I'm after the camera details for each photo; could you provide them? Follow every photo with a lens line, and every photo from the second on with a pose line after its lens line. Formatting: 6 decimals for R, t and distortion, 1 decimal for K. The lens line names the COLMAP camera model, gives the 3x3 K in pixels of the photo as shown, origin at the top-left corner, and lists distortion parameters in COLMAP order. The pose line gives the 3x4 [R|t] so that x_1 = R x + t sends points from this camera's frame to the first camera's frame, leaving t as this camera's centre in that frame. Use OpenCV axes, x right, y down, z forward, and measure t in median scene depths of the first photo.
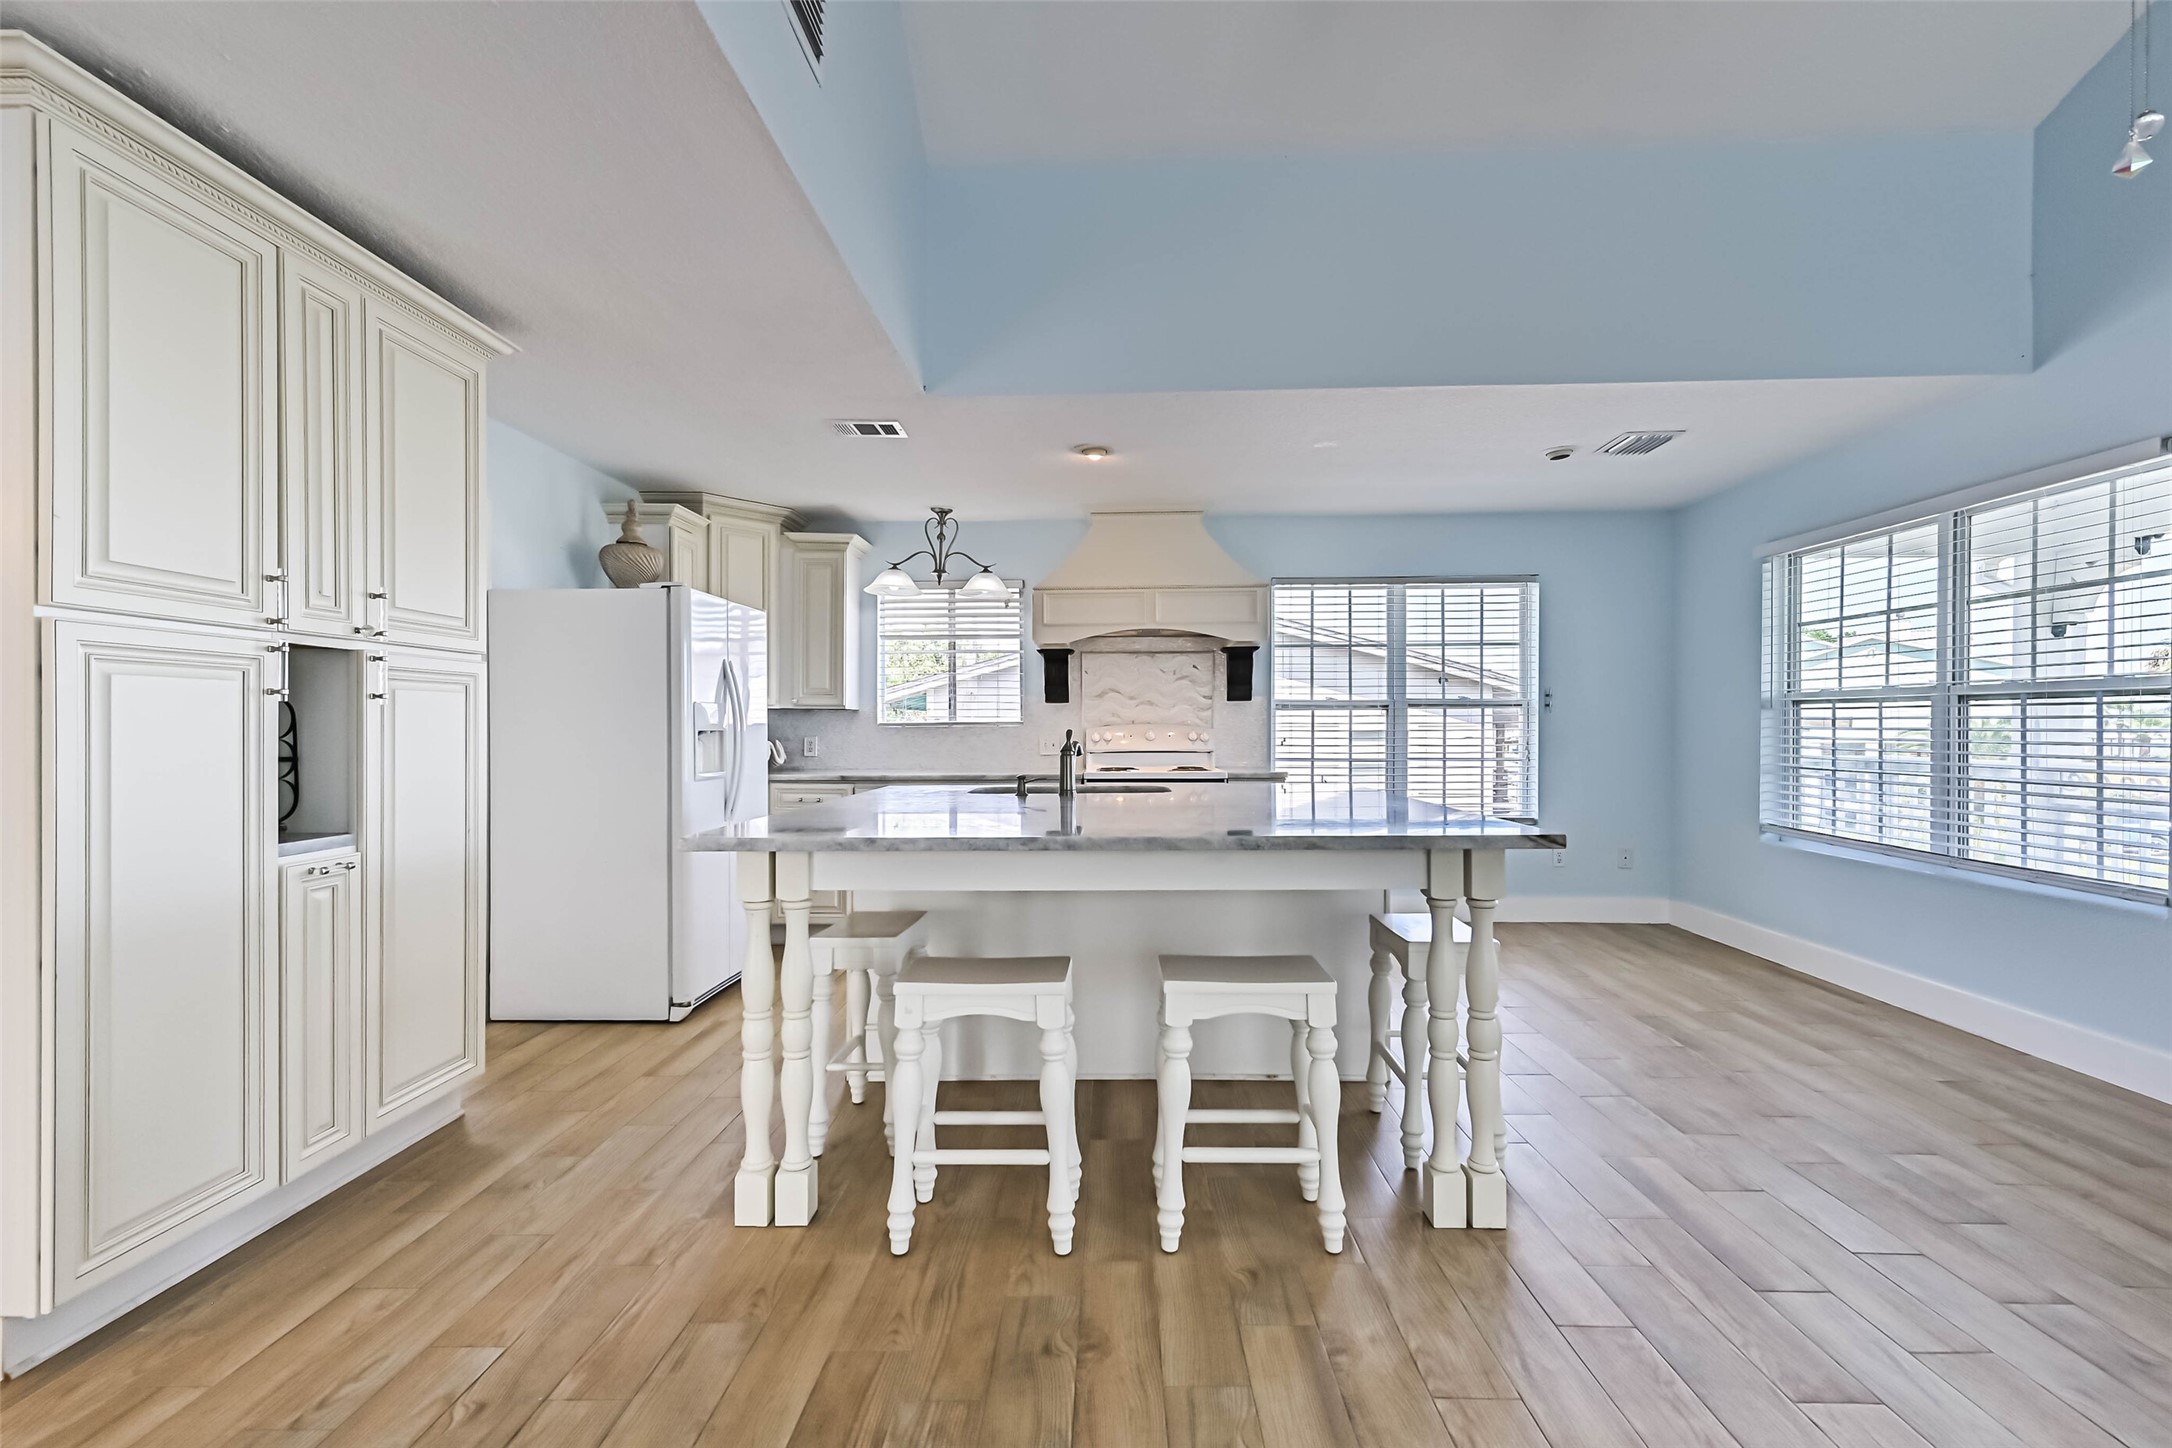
lens RADIAL K [[919.4, 0, 1089.1], [0, 919.4, 741.1], [0, 0, 1]] dist [0.012913, -0.000475]
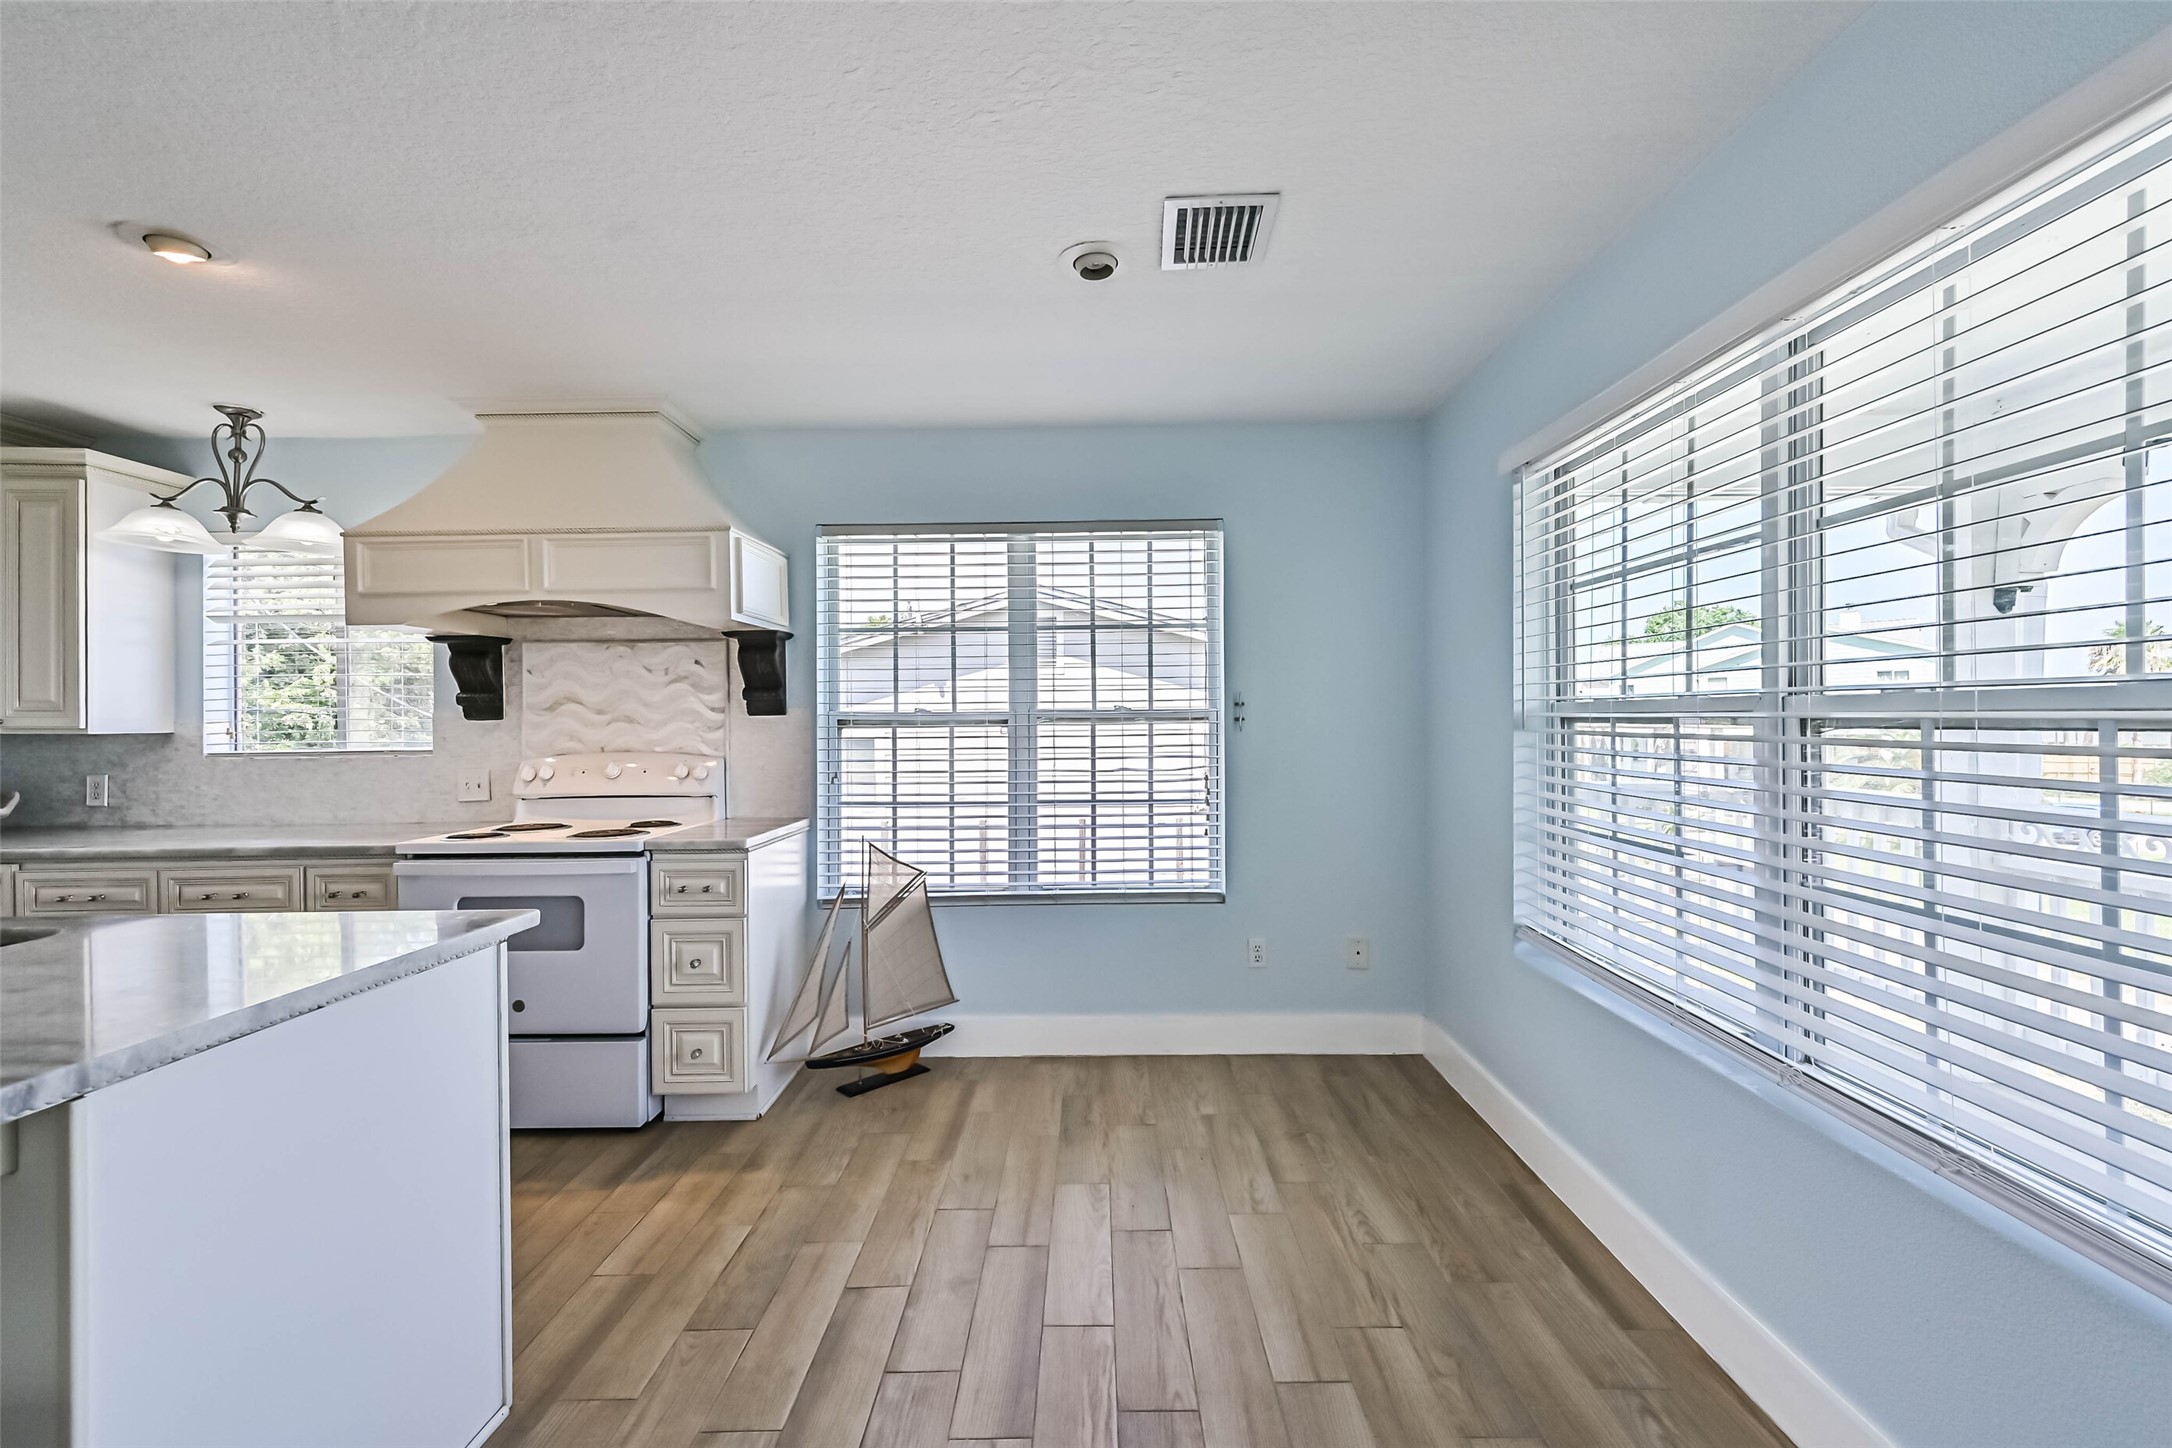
lens RADIAL K [[919.4, 0, 1079.5], [0, 919.4, 724.8], [0, 0, 1]] dist [0.012913, -0.000475]
pose [[0.999875, -0.007545, 0.013864, 0.420338], [0.007689, 0.999916, -0.010407, -0.032265], [-0.013784, 0.010513, 0.999850, 0.398650]]
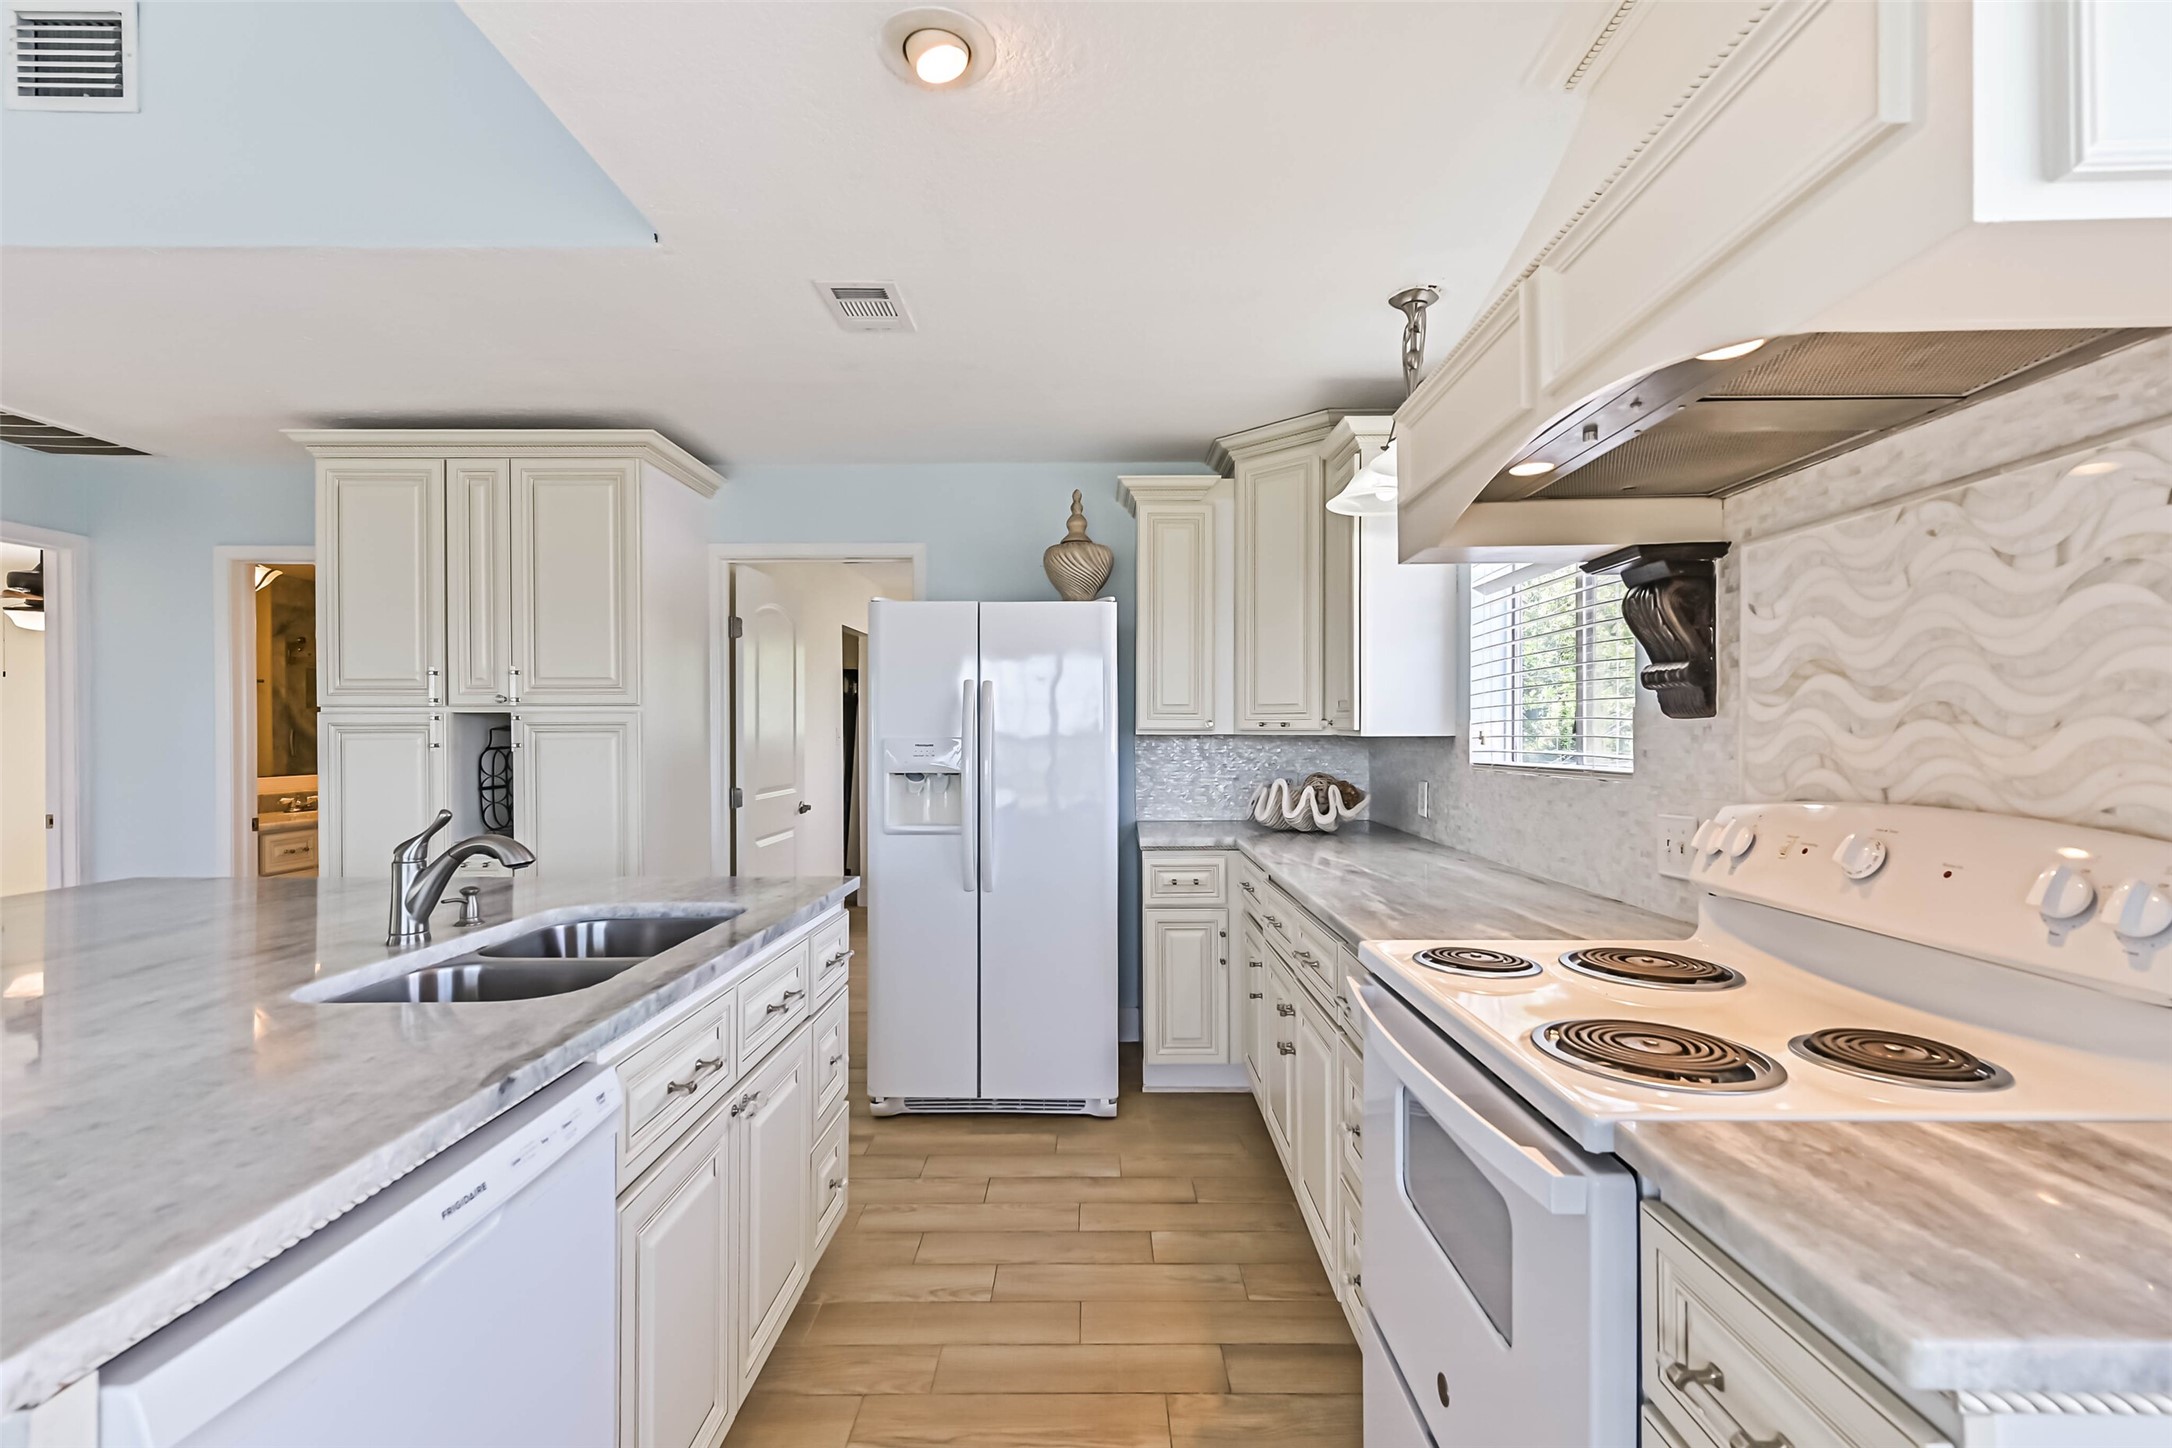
lens RADIAL K [[961.7, 0, 1087.0], [0, 961.7, 730.0], [0, 0, 1]] dist [0.016771, -0.001067]
pose [[0.019927, -0.001396, -0.999800, 0.333558], [-0.011844, 0.999929, -0.001632, -0.038865], [0.999731, 0.011874, 0.019909, 0.892490]]
